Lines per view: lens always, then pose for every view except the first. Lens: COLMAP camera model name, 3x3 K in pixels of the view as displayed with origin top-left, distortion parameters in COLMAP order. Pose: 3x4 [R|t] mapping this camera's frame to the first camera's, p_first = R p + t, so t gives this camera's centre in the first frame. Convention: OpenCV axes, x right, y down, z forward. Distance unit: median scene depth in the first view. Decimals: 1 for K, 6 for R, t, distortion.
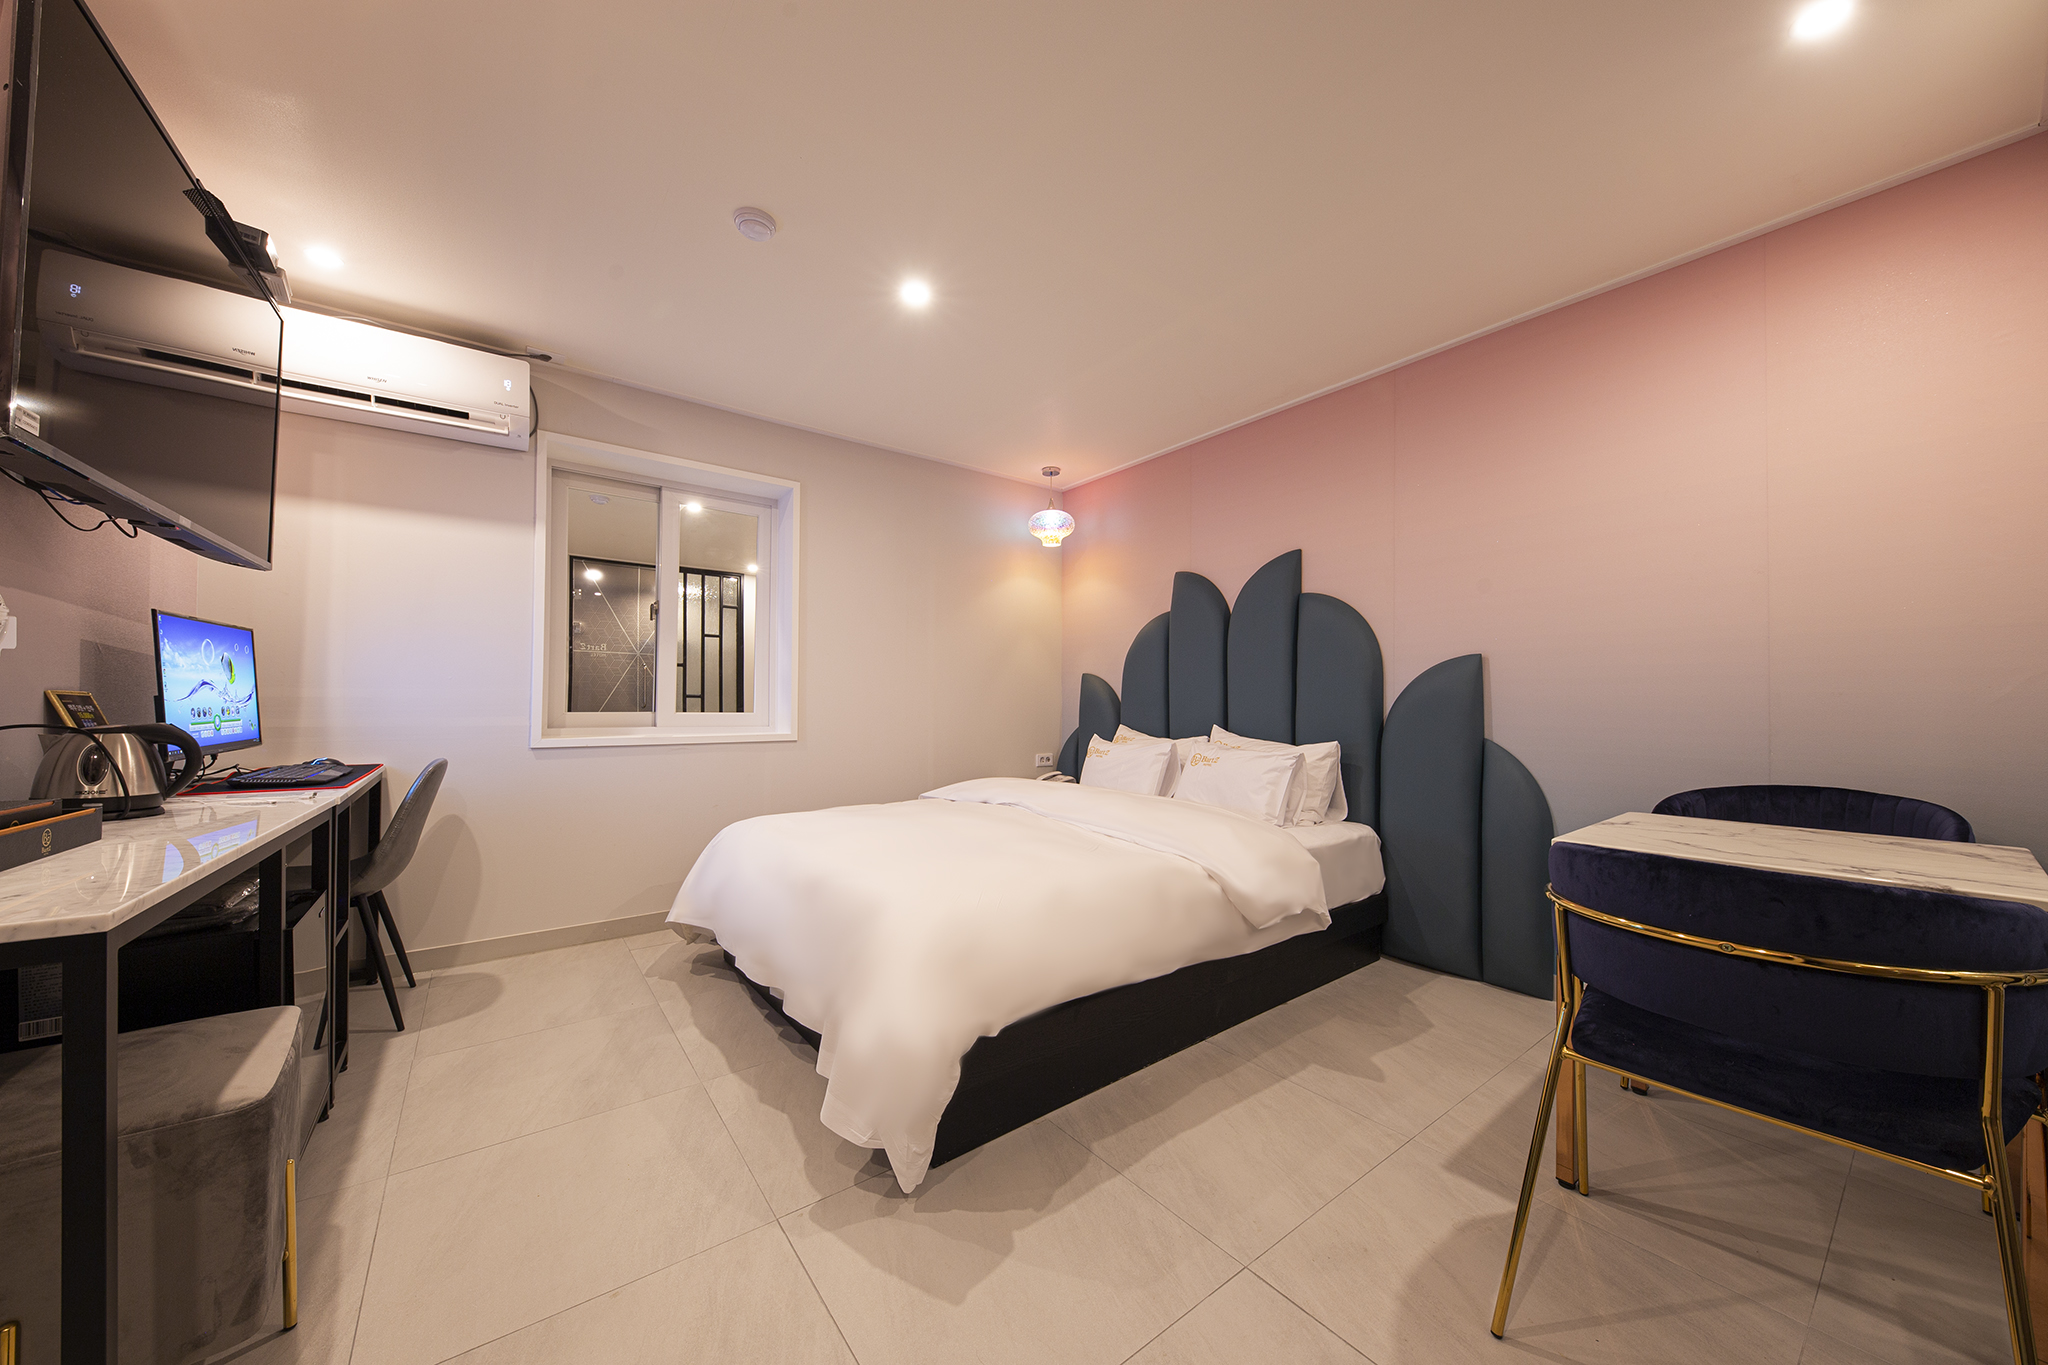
lens RADIAL K [[701.7, 0, 1015.1], [0, 701.7, 686.0], [0, 0, 1]] dist [-0.000062, -0.000012]
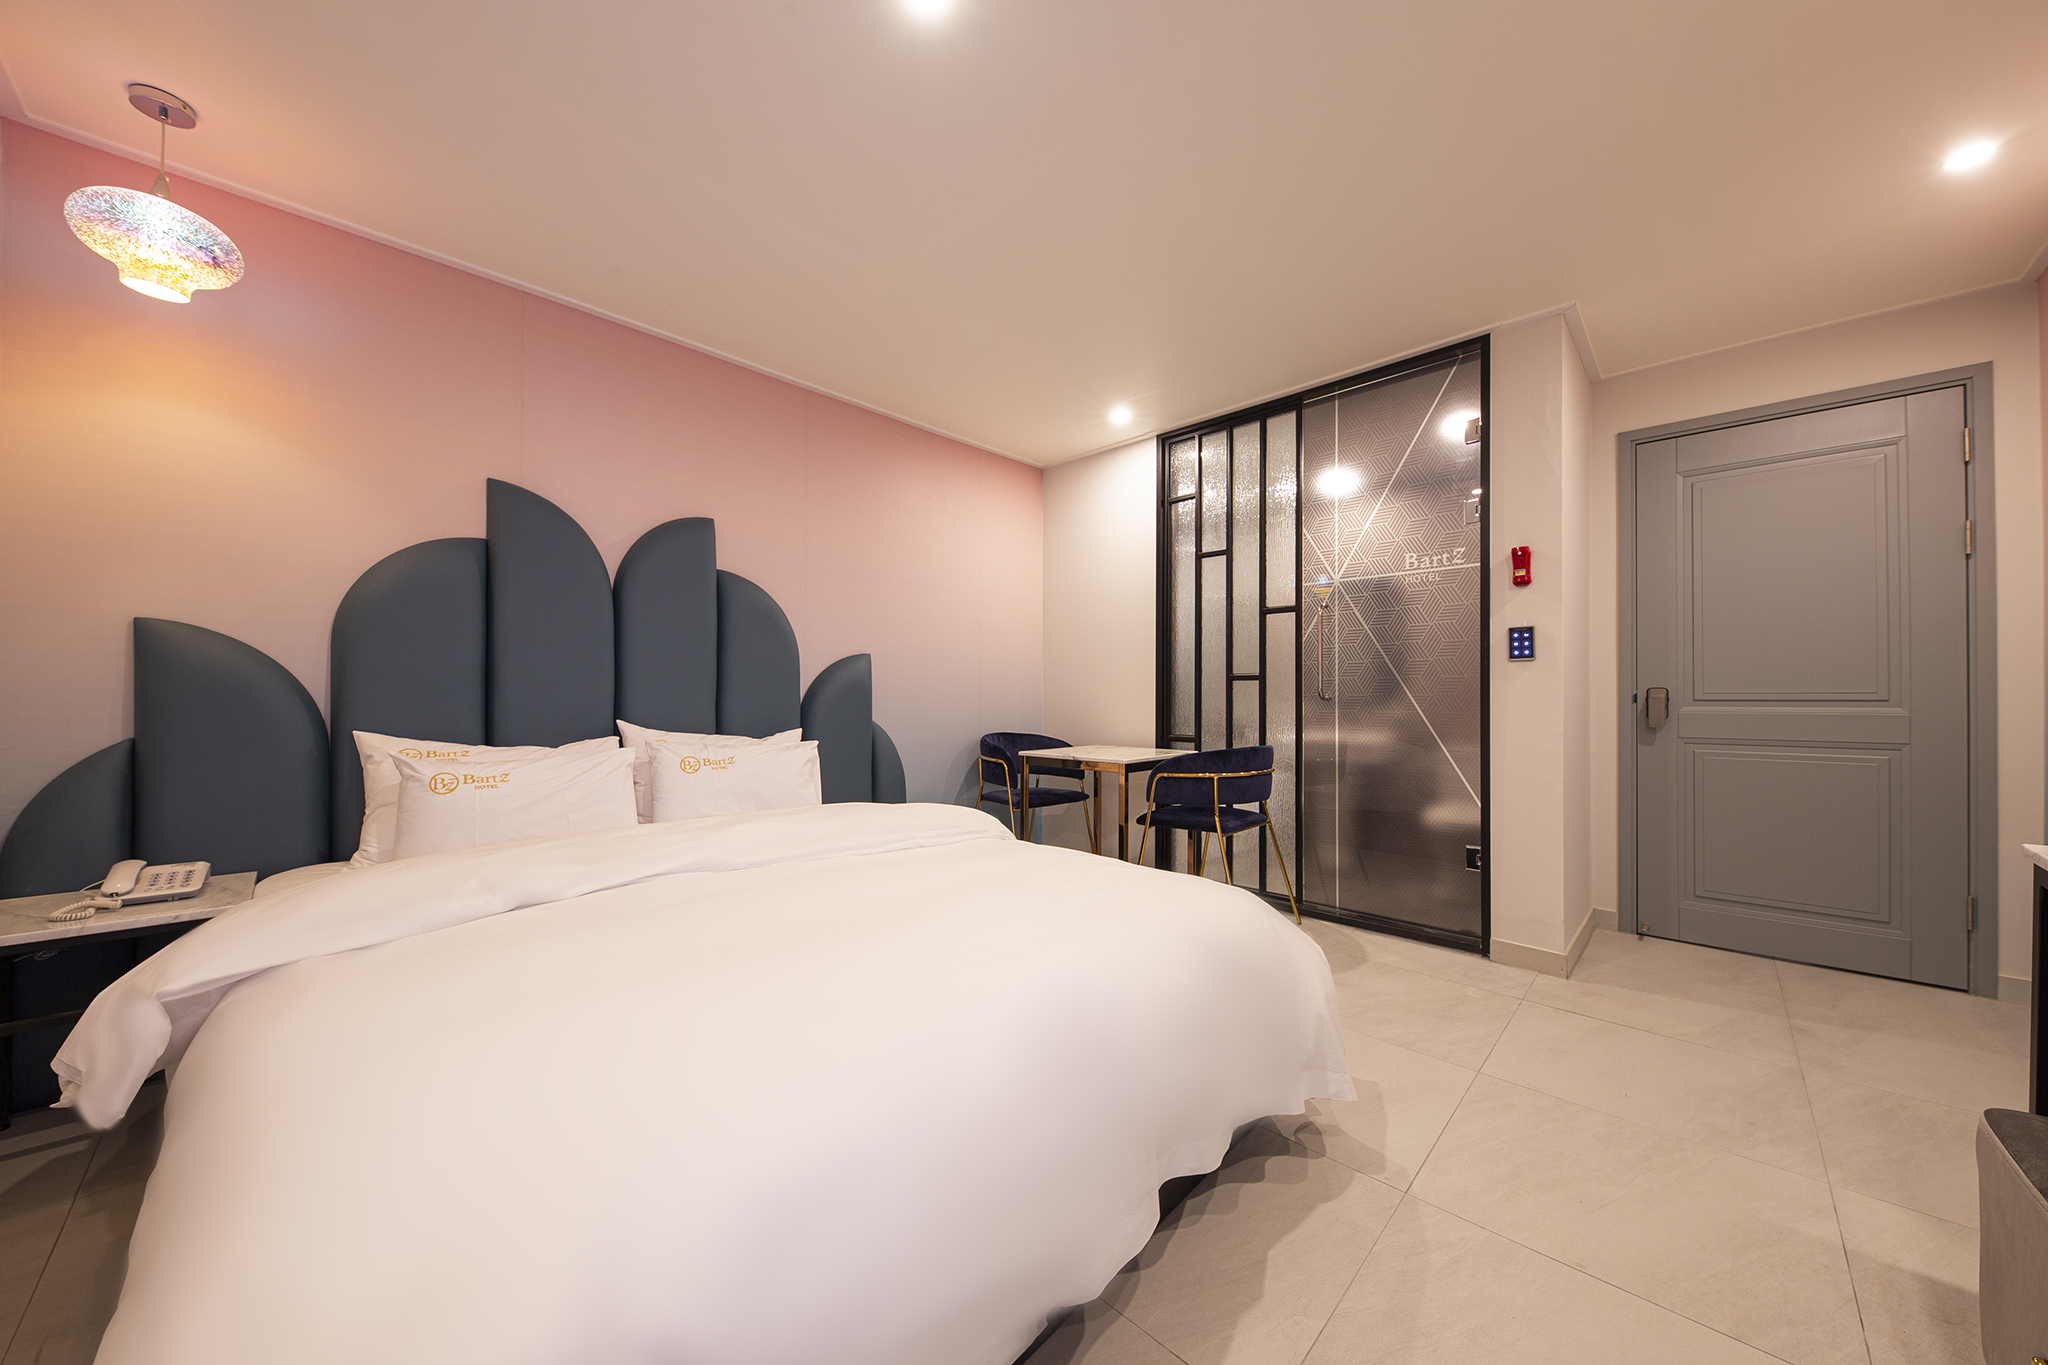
lens RADIAL K [[701.7, 0, 1015.1], [0, 701.7, 686.0], [0, 0, 1]] dist [-0.000062, -0.000012]
pose [[-0.153891, 0.002569, 0.988085, -0.669246], [-0.037257, 0.999270, -0.008401, 0.014228], [-0.987385, -0.038106, -0.153683, 0.915751]]
